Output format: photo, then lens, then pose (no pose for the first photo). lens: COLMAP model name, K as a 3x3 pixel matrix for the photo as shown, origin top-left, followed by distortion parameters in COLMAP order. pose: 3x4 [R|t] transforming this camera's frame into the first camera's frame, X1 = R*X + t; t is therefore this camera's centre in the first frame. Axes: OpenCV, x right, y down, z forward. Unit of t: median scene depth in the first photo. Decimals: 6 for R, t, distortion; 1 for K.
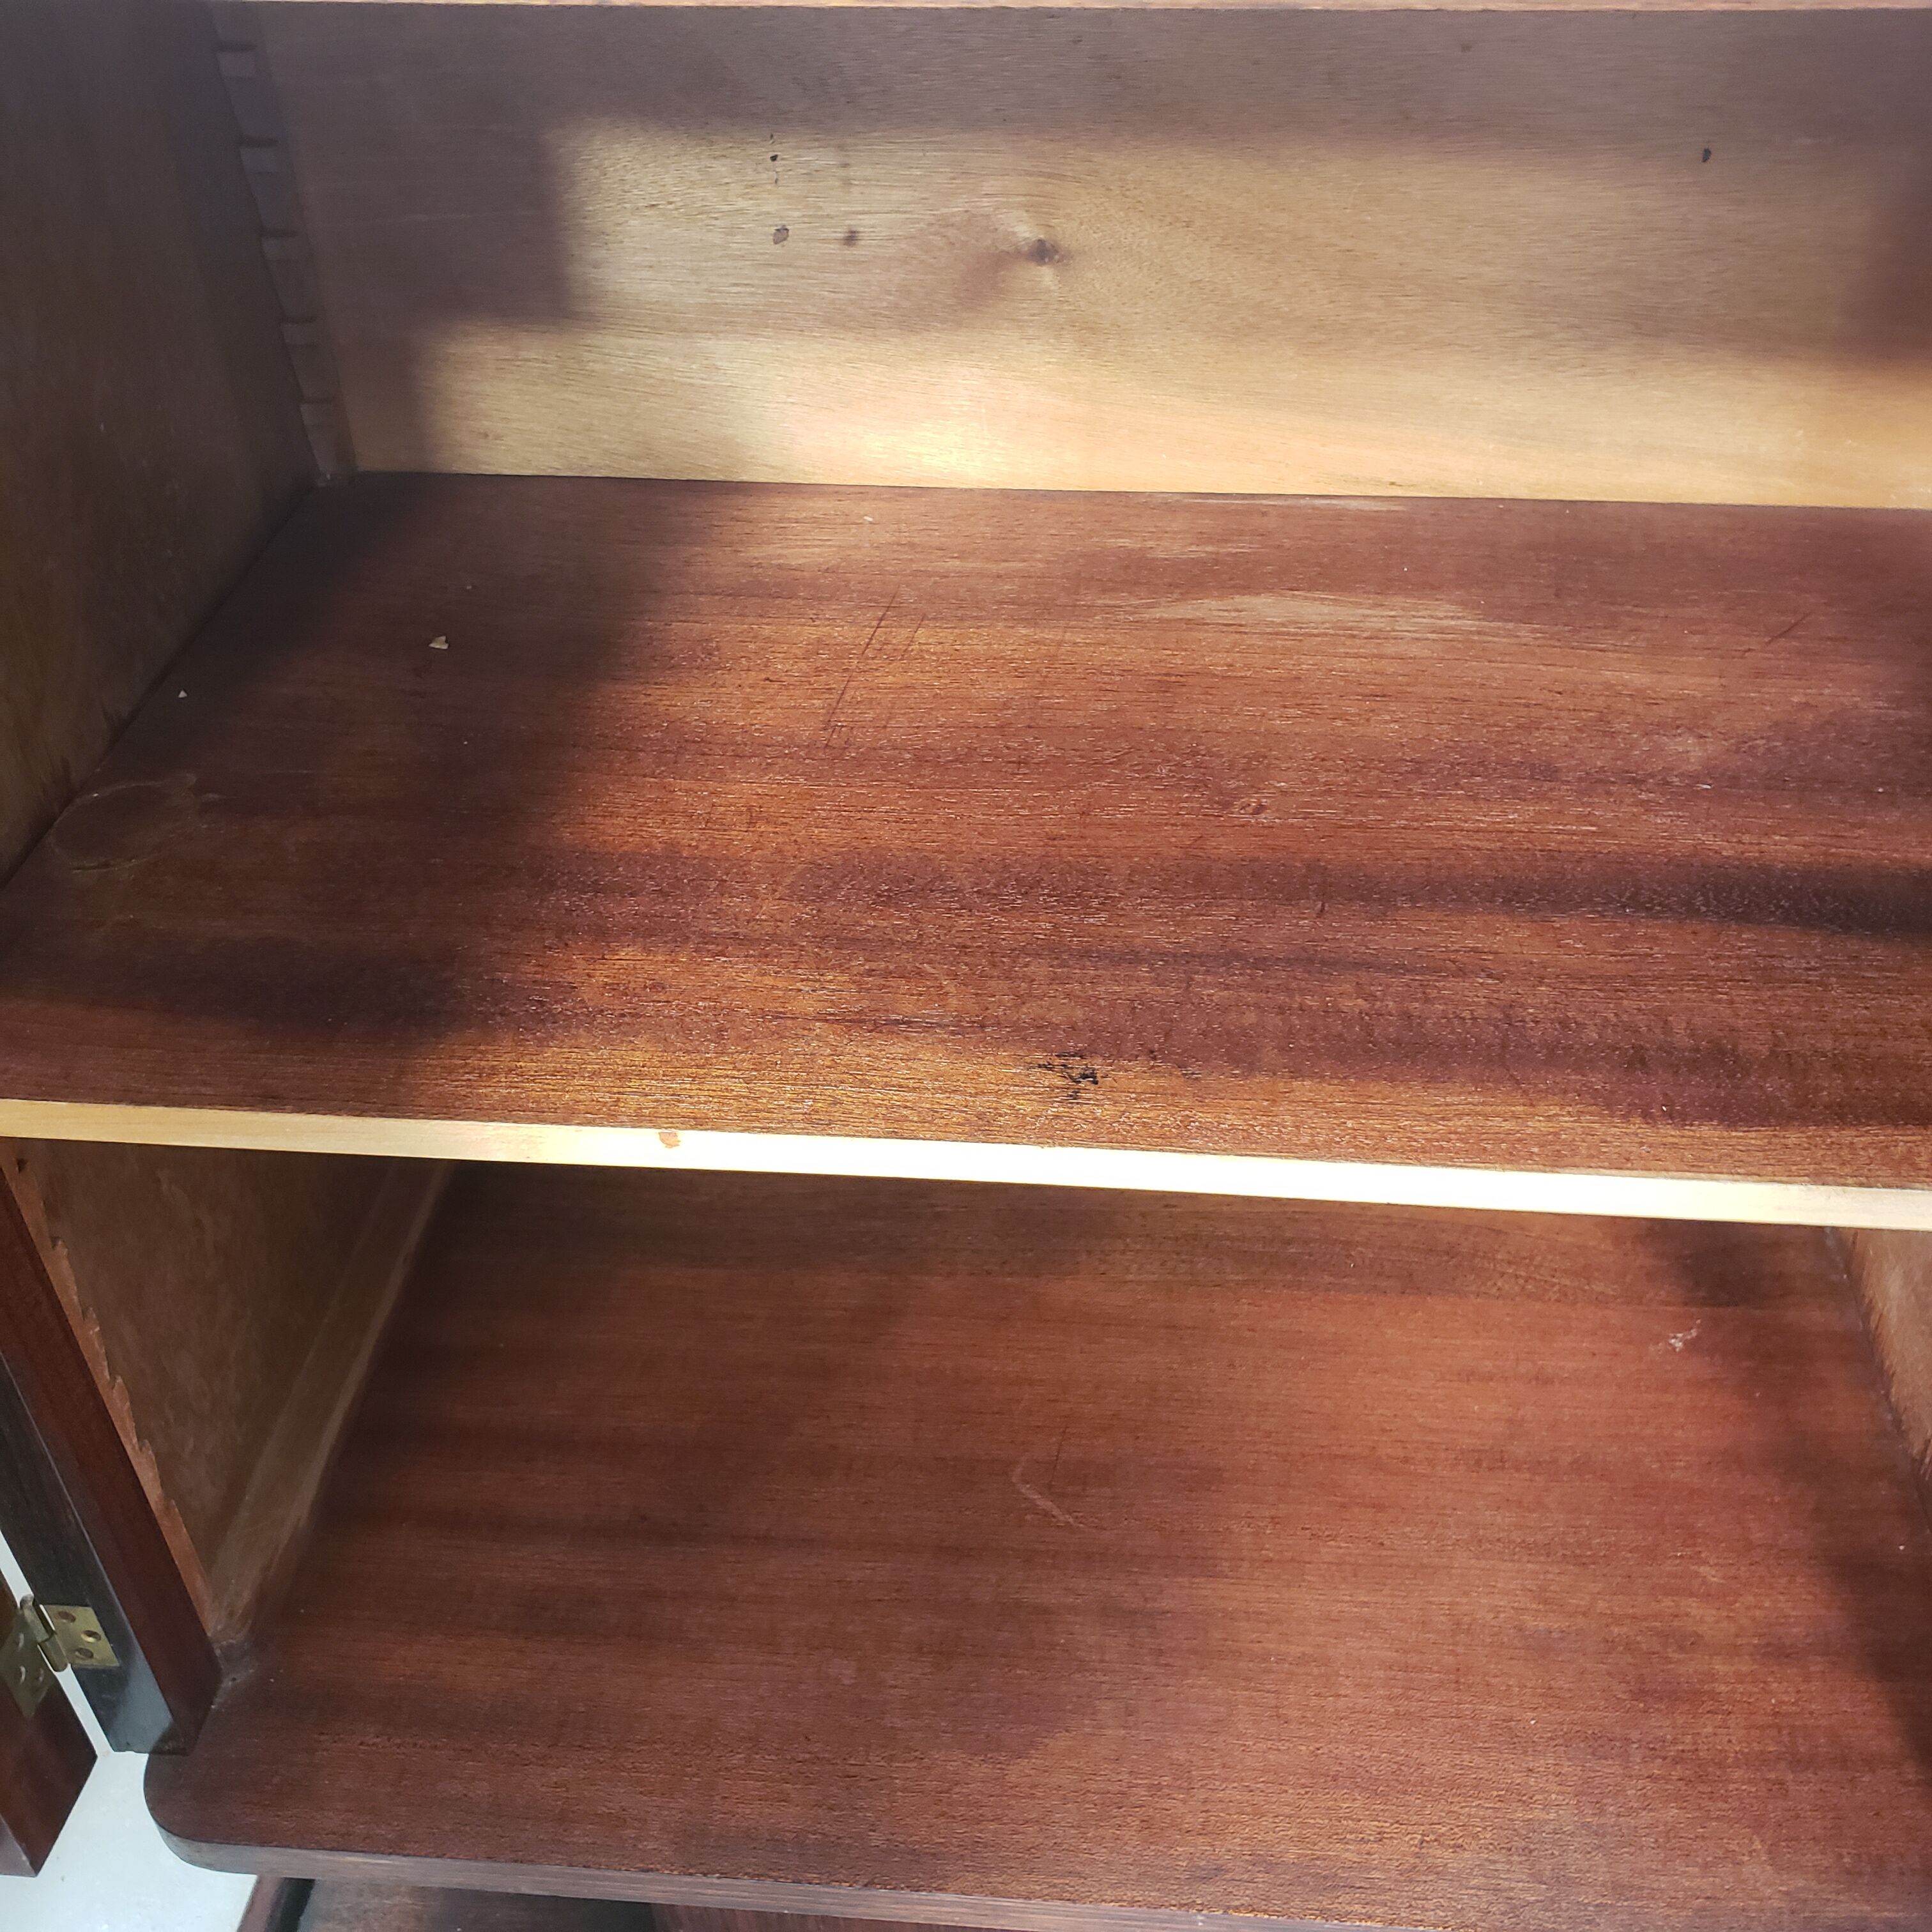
lens RADIAL K [[2056.7, 0, 1035.1], [0, 2056.7, 960.3], [0, 0, 1]] dist [0.050737, -0.005320]
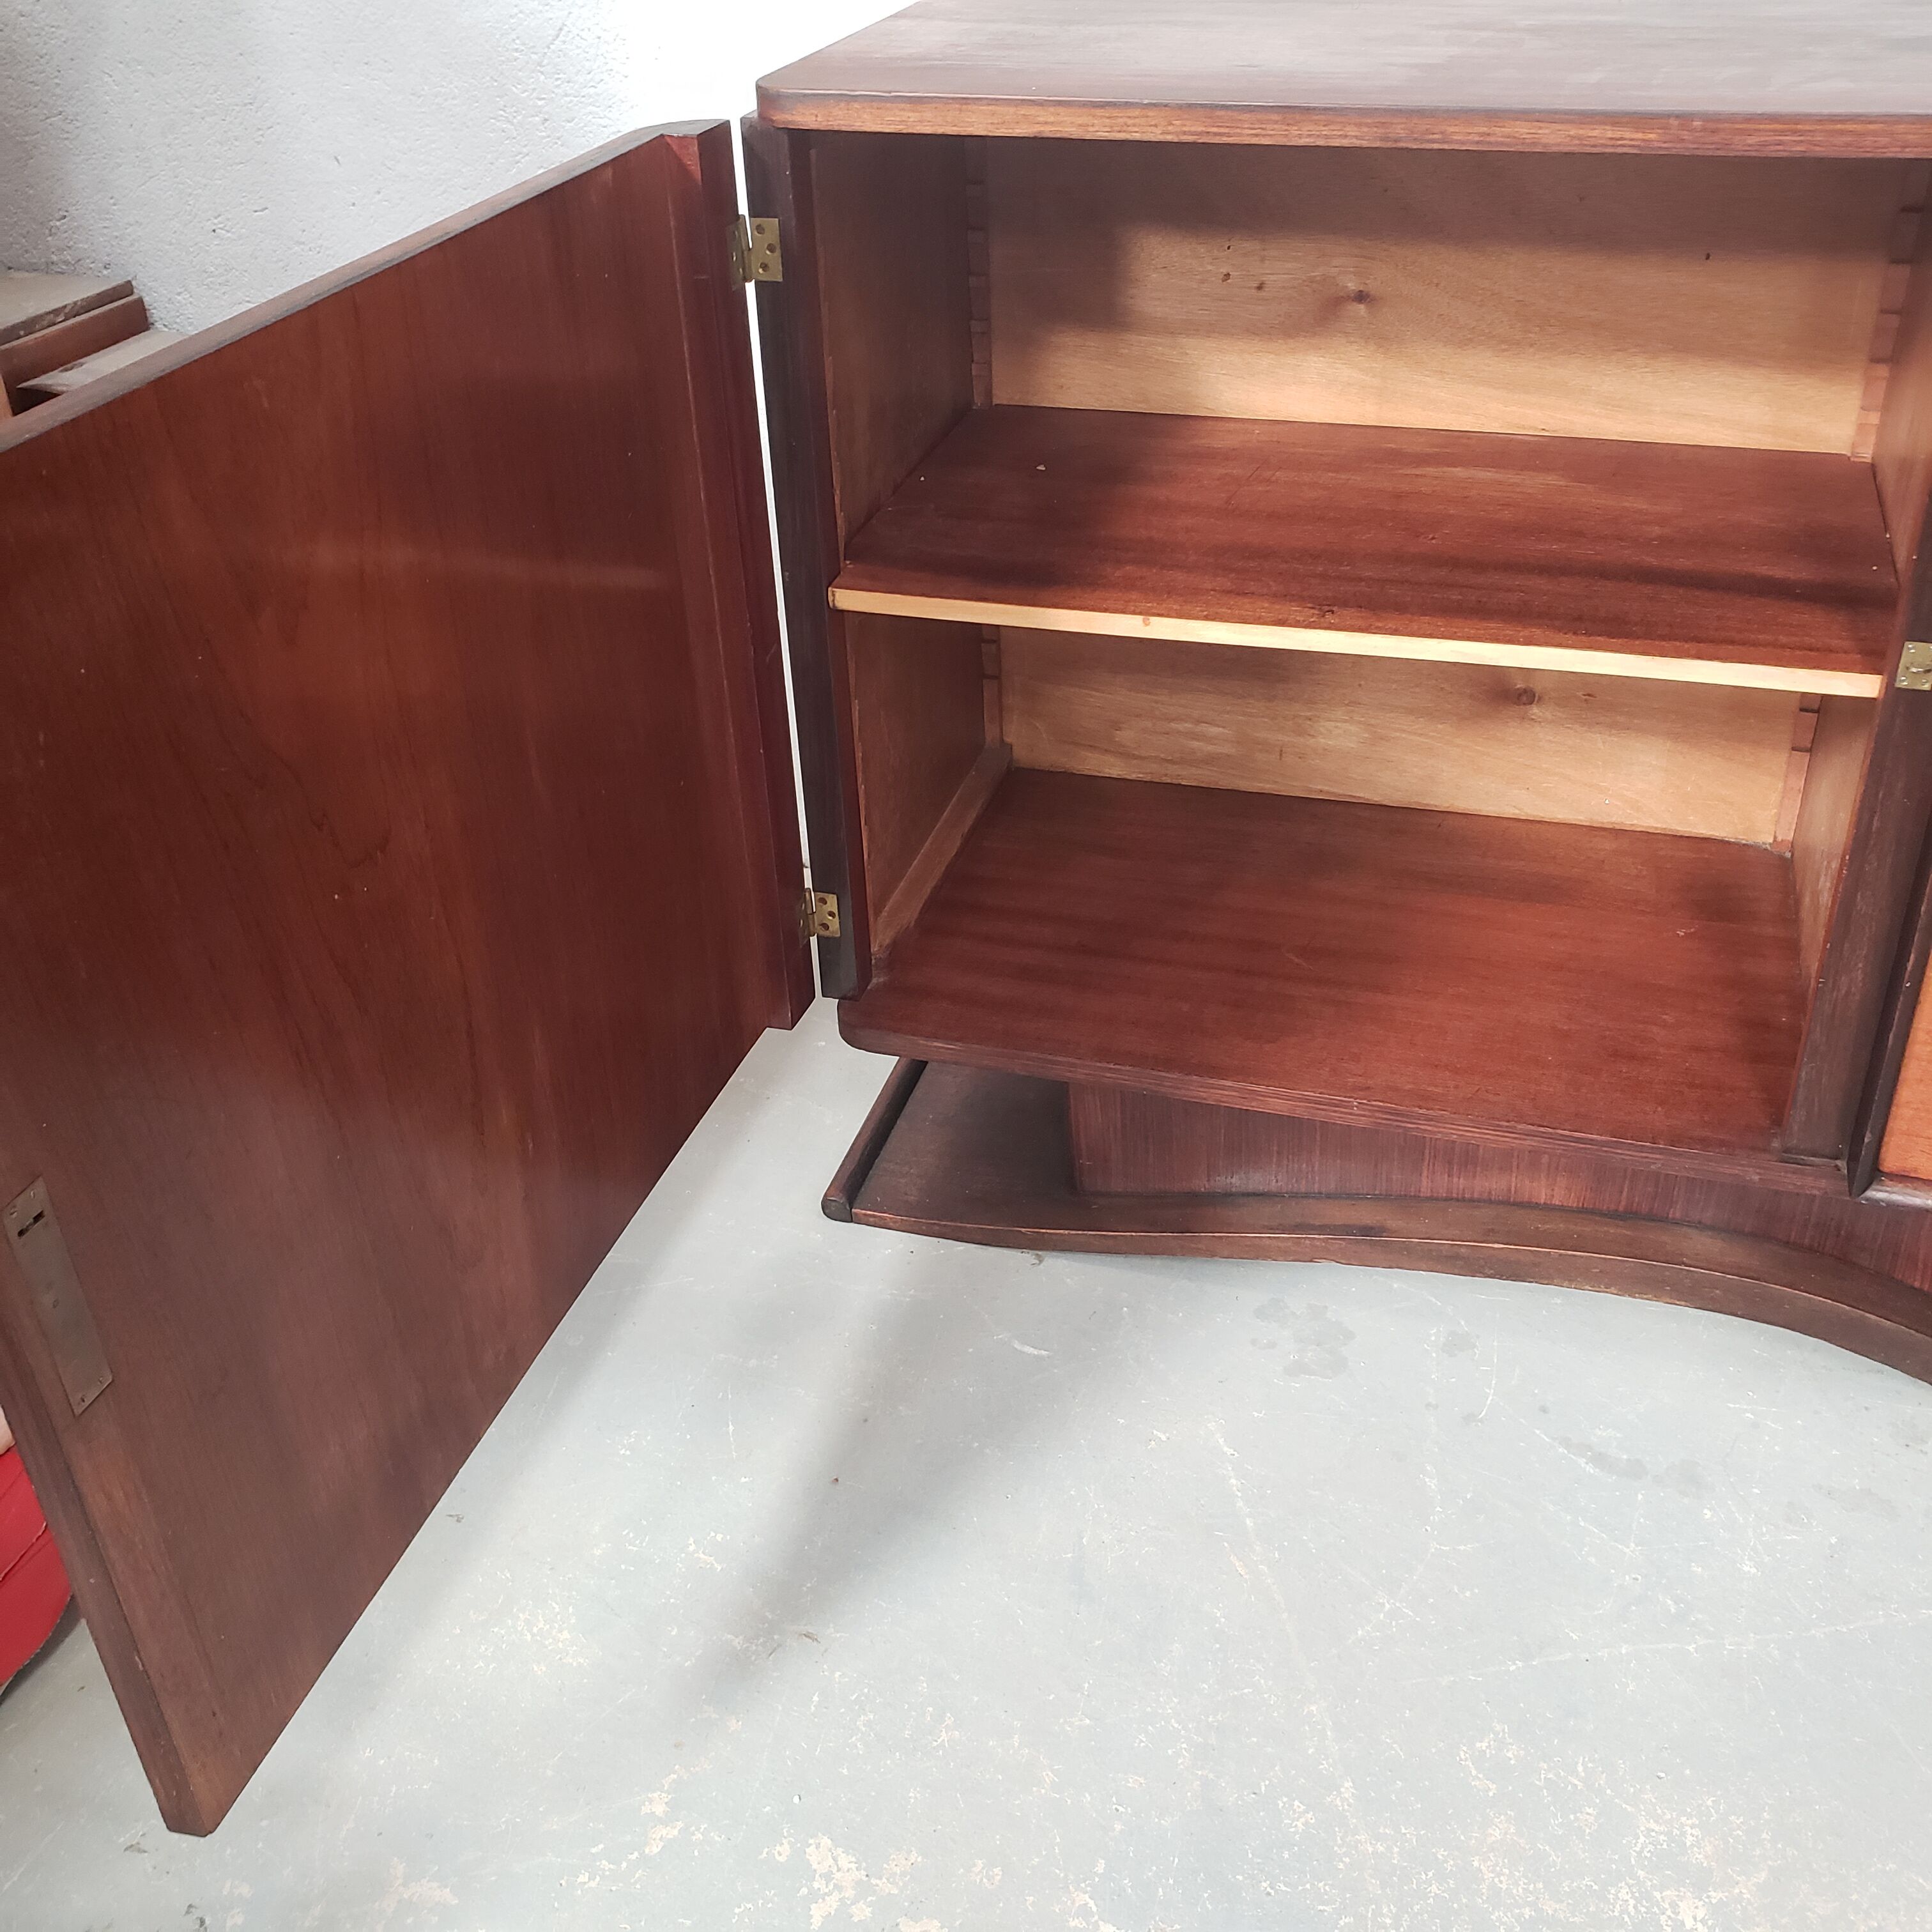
lens RADIAL K [[1990.8, 0, 1008.6], [0, 1990.8, 900.5], [0, 0, 1]] dist [0.007024, -0.012631]
pose [[0.977402, 0.093754, -0.189460, 0.088948], [-0.113952, 0.988574, -0.098674, 0.447024], [0.178044, 0.118033, 0.976918, -0.832443]]
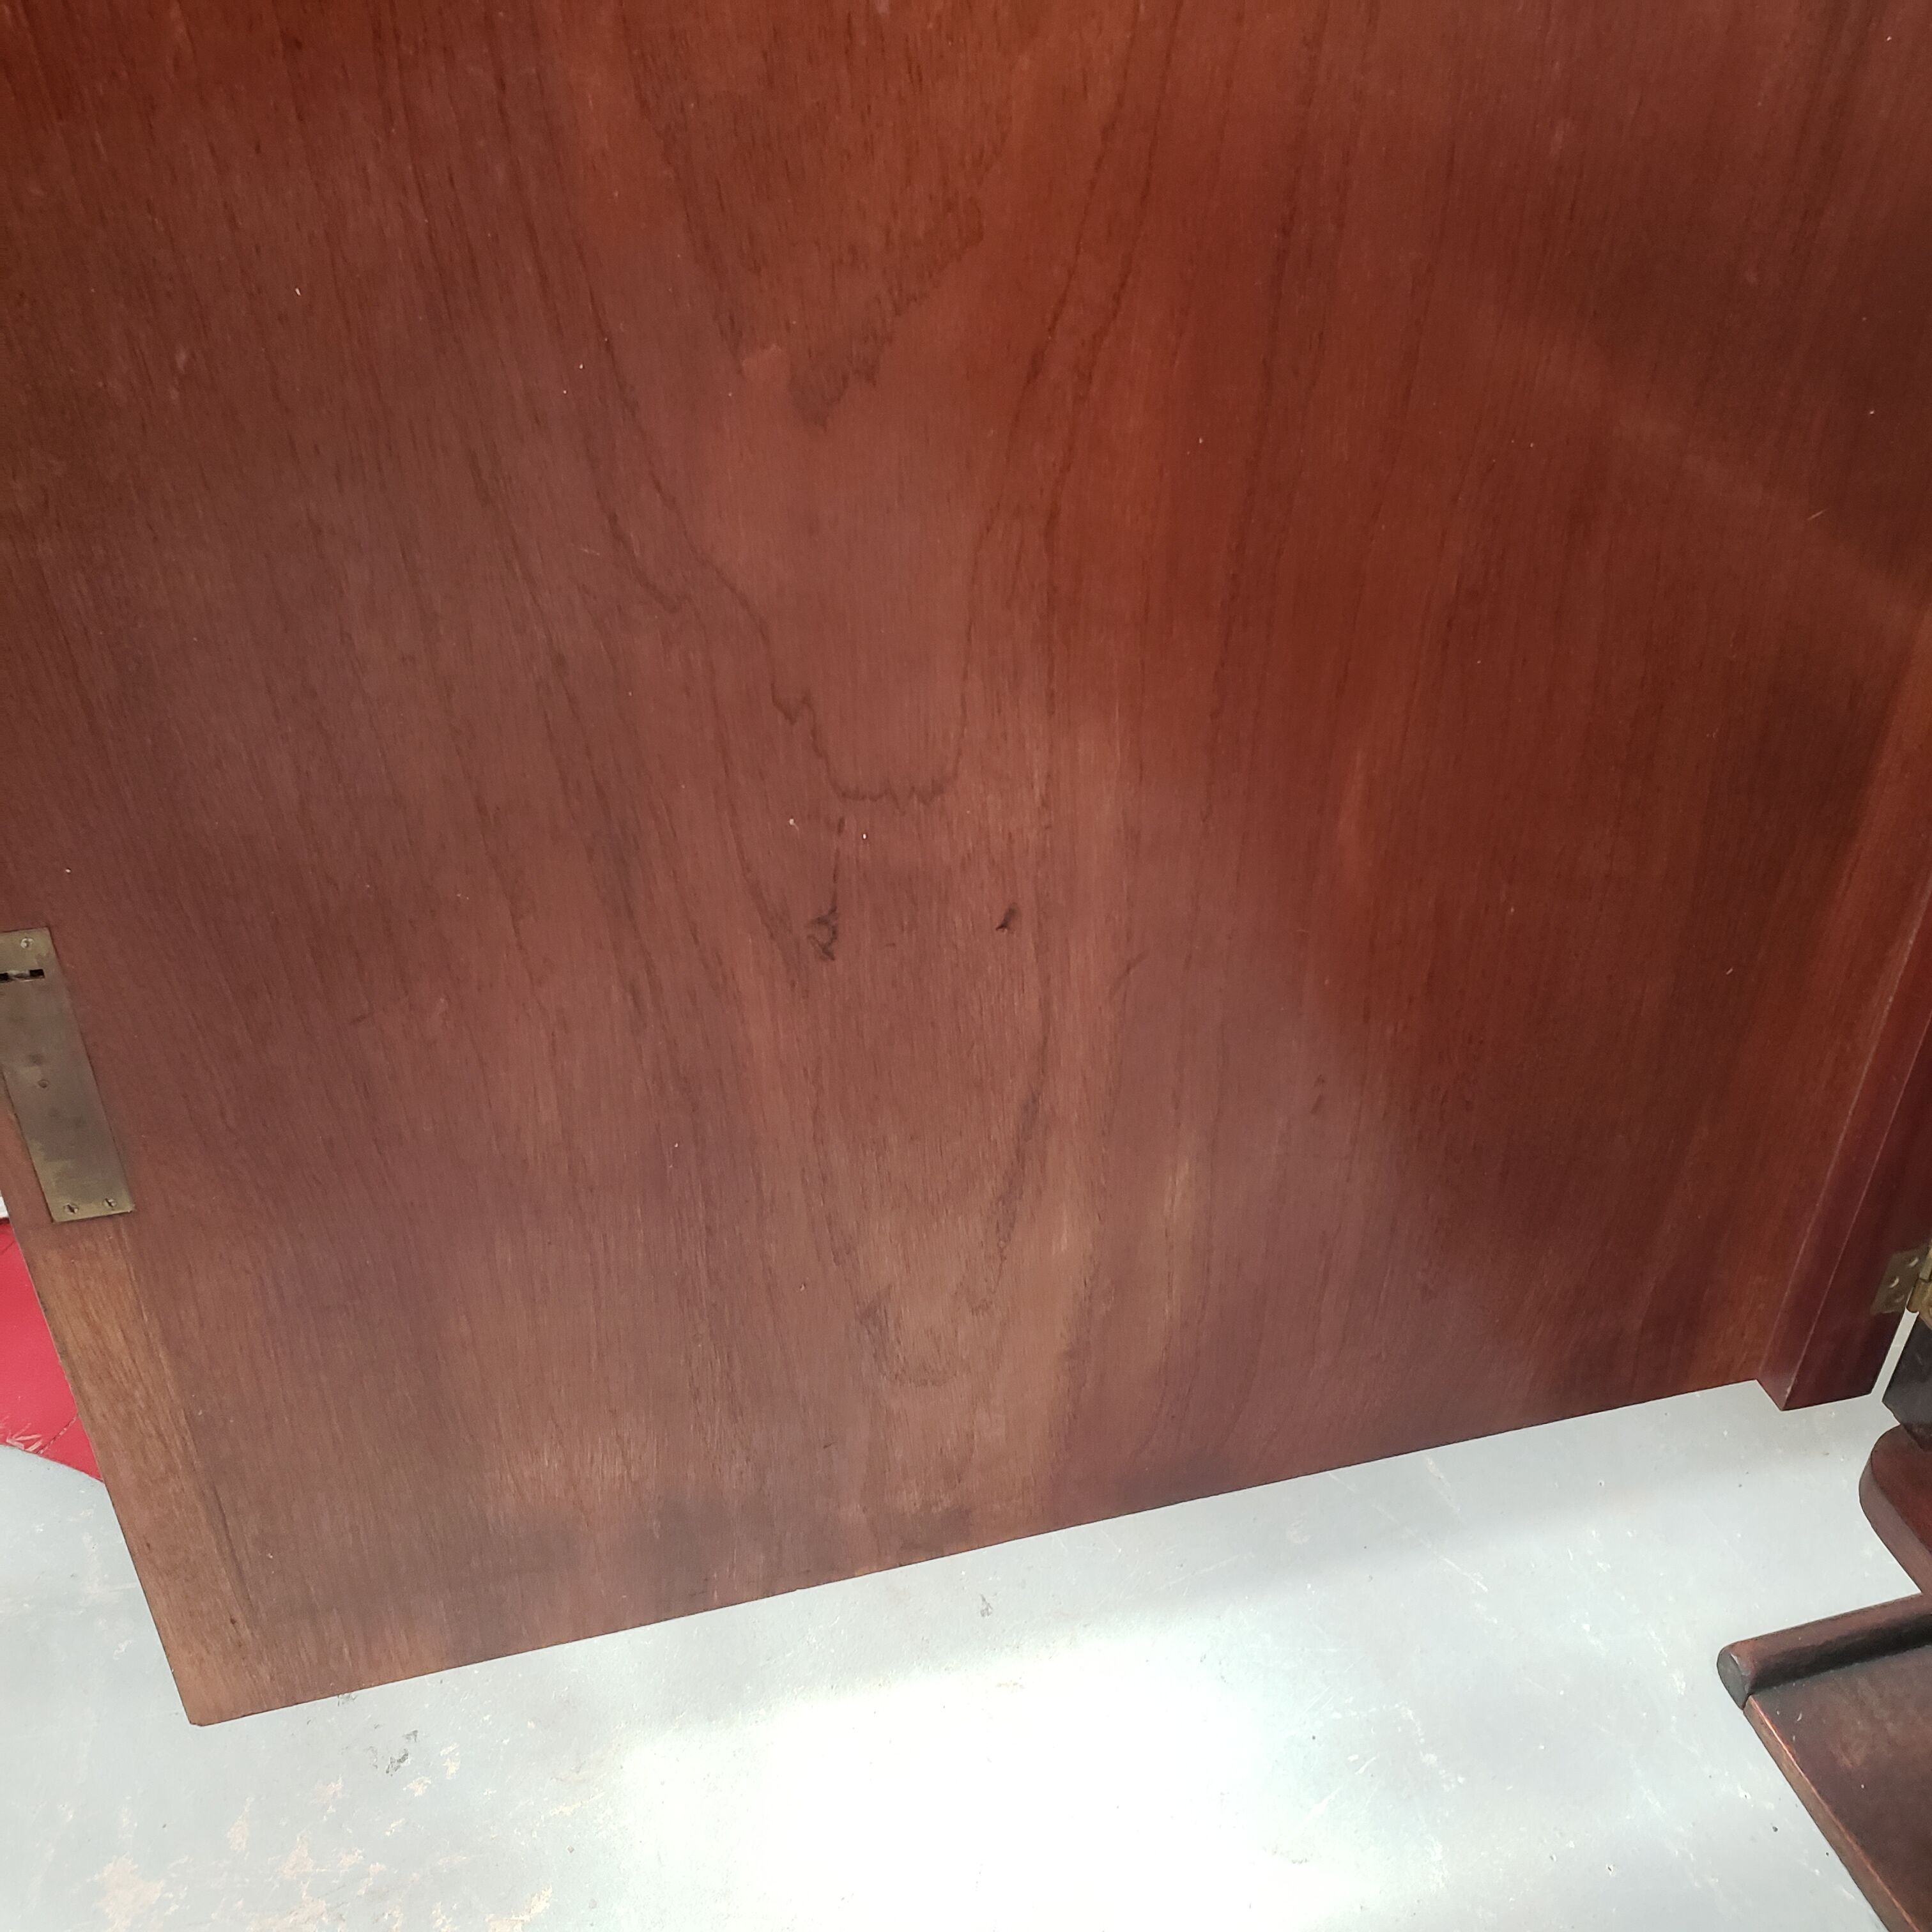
lens RADIAL K [[1990.8, 0, 1008.6], [0, 1990.8, 900.5], [0, 0, 1]] dist [0.007024, -0.012631]
pose [[0.343738, 0.555752, -0.756957, 0.091378], [-0.602015, 0.749056, 0.276573, 0.144116], [0.720710, 0.360631, 0.592050, -0.140370]]
